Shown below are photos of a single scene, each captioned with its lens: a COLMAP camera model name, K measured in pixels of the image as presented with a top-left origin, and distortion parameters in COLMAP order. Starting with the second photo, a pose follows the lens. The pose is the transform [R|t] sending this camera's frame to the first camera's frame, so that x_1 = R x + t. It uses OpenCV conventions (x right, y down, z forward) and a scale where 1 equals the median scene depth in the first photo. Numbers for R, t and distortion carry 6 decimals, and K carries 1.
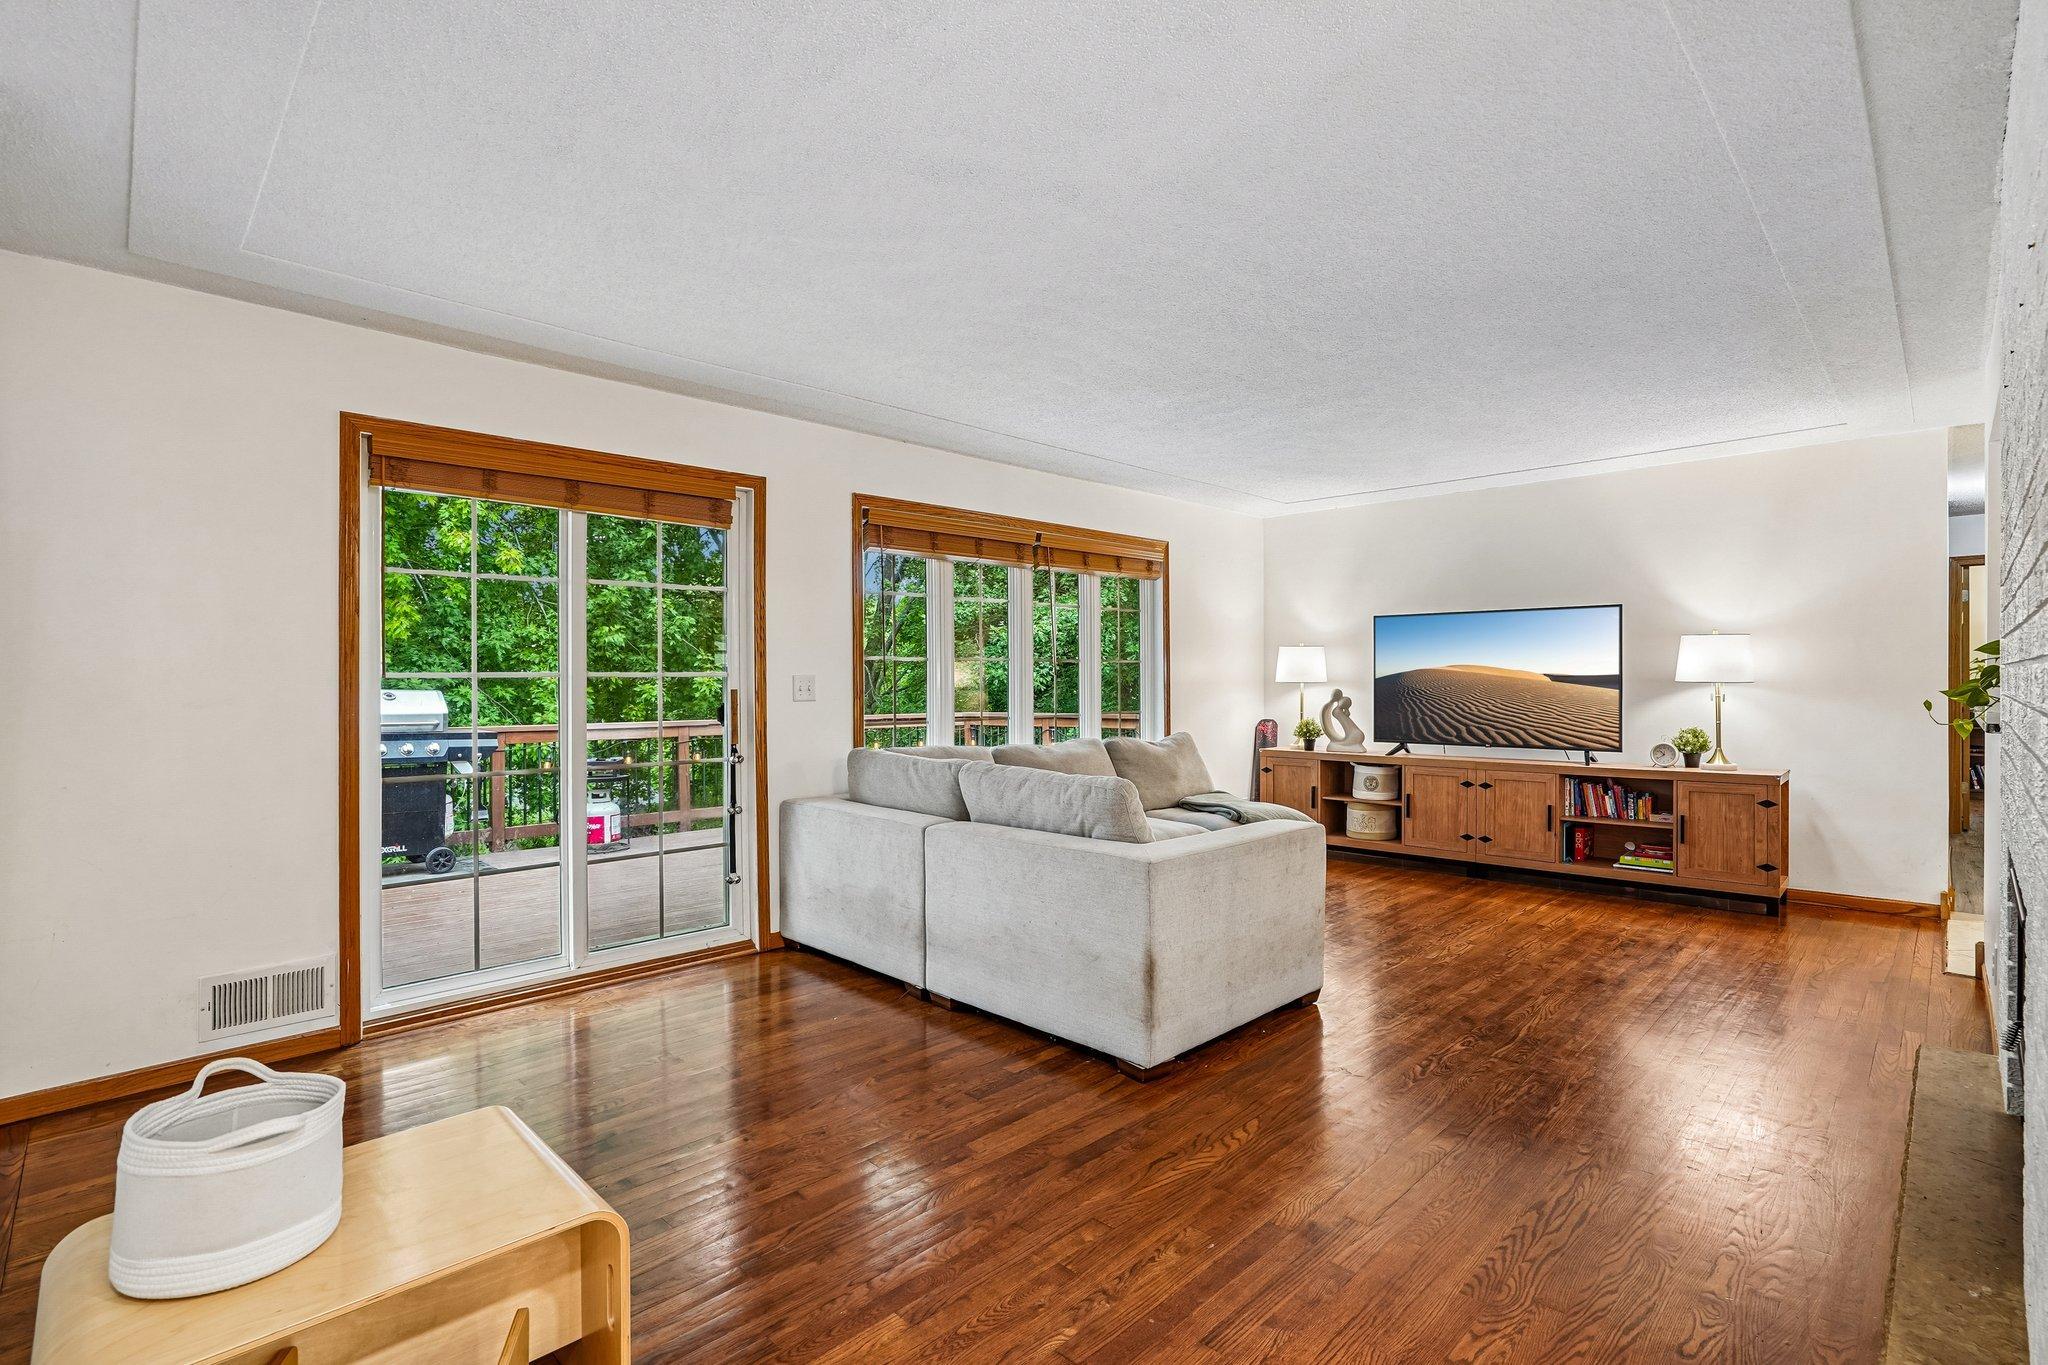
lens RADIAL K [[937.2, 0, 1027.8], [0, 937.2, 668.4], [0, 0, 1]] dist [-0.000824, 0.000005]
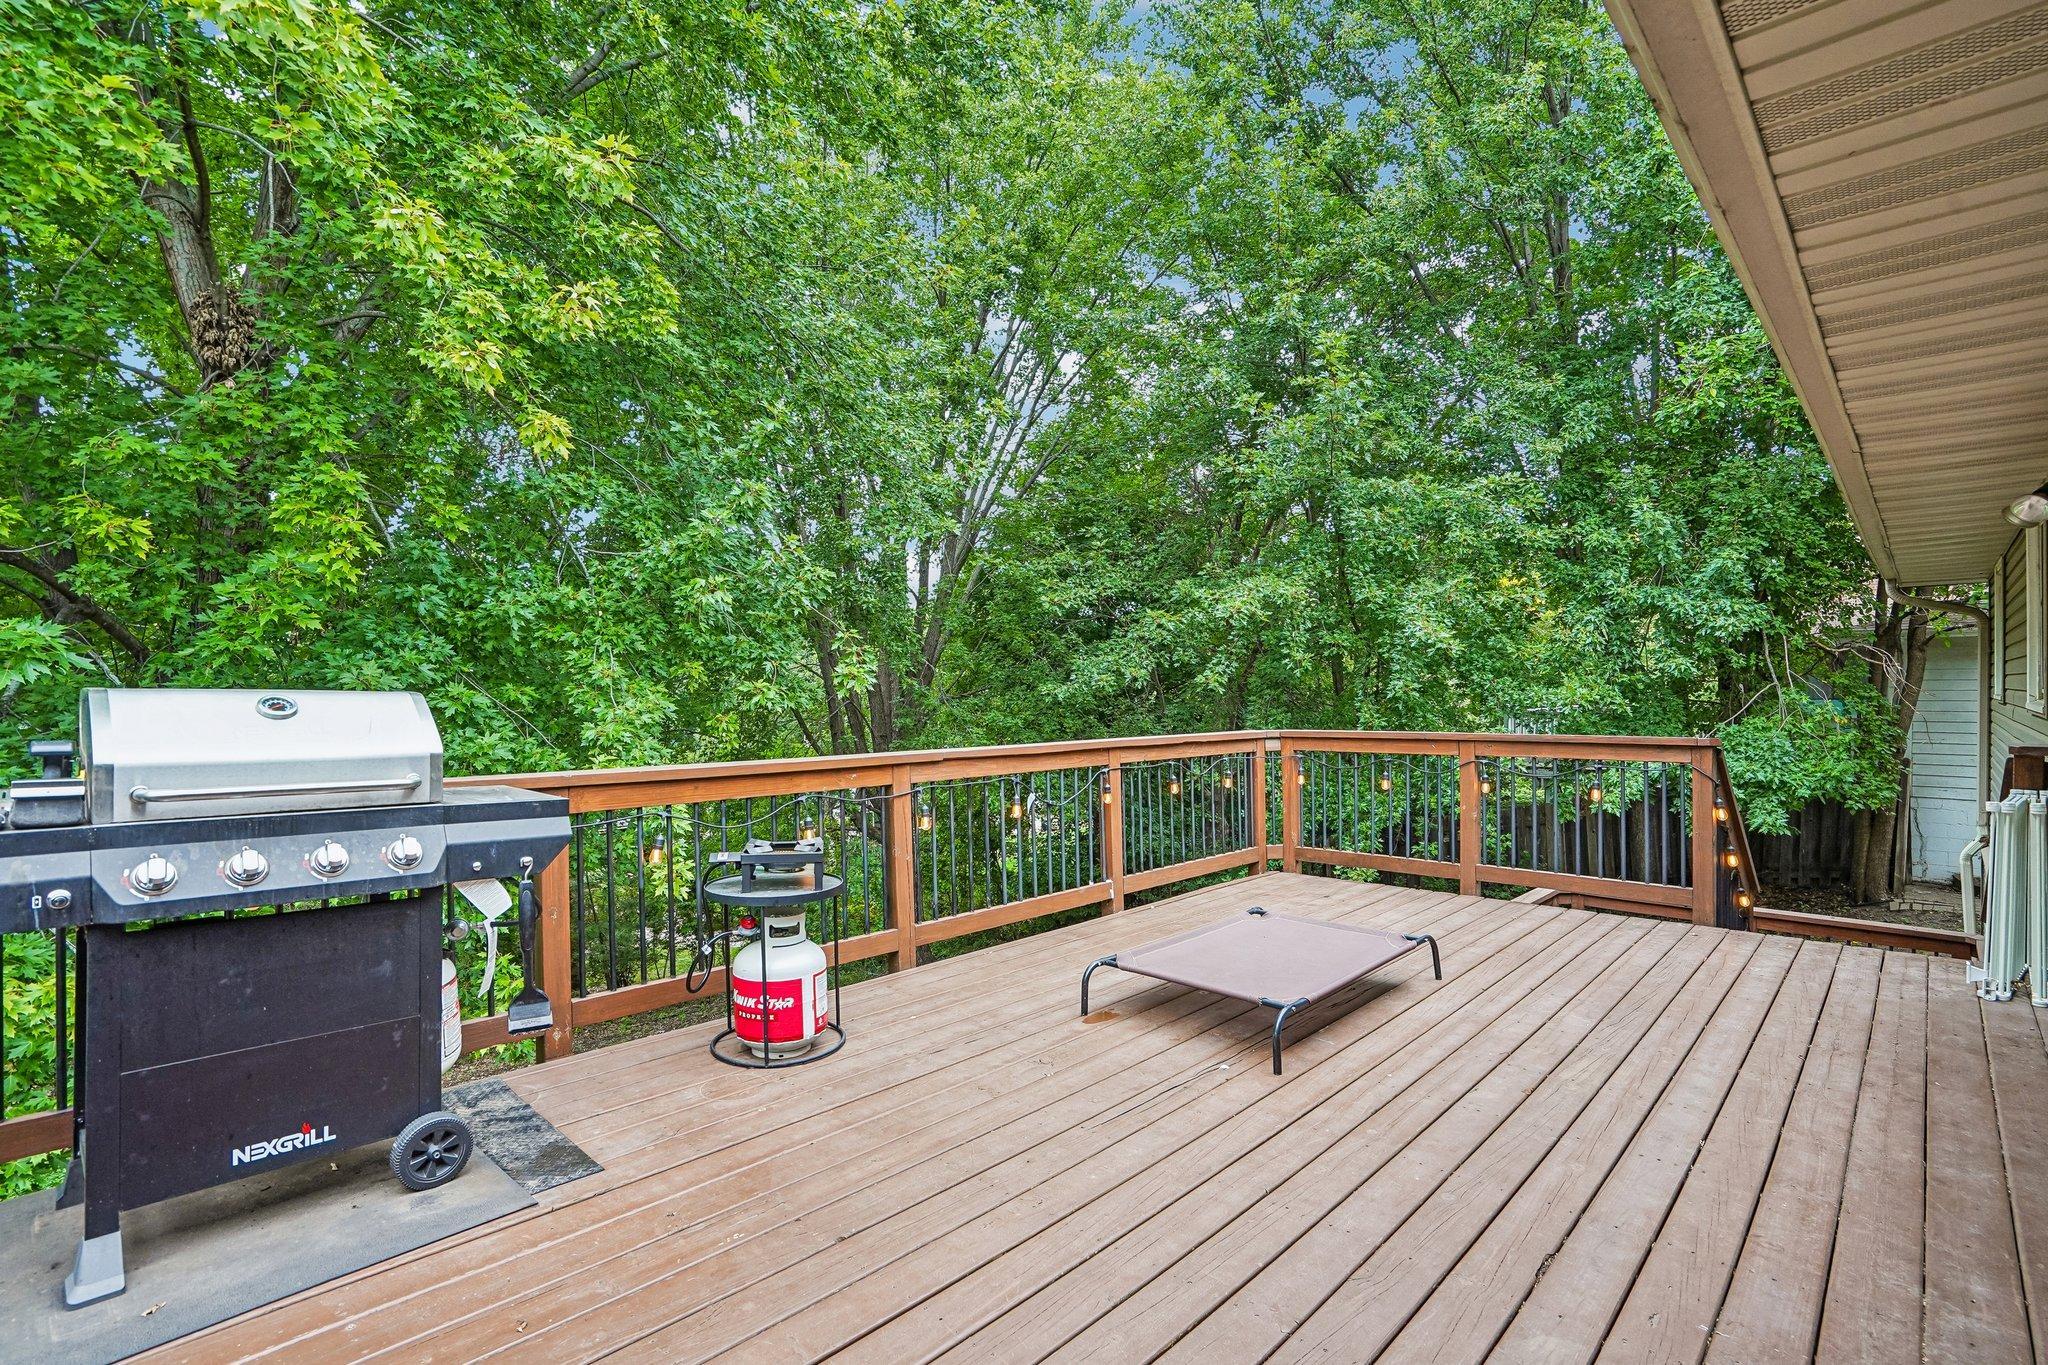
lens RADIAL K [[937.2, 0, 1022.3], [0, 937.2, 704.5], [0, 0, 1]] dist [-0.000824, 0.000005]
pose [[0.999855, 0.003114, 0.016720, -0.355535], [-0.003743, 0.999281, 0.037739, 0.011843], [-0.016591, -0.037796, 0.999148, 0.562326]]
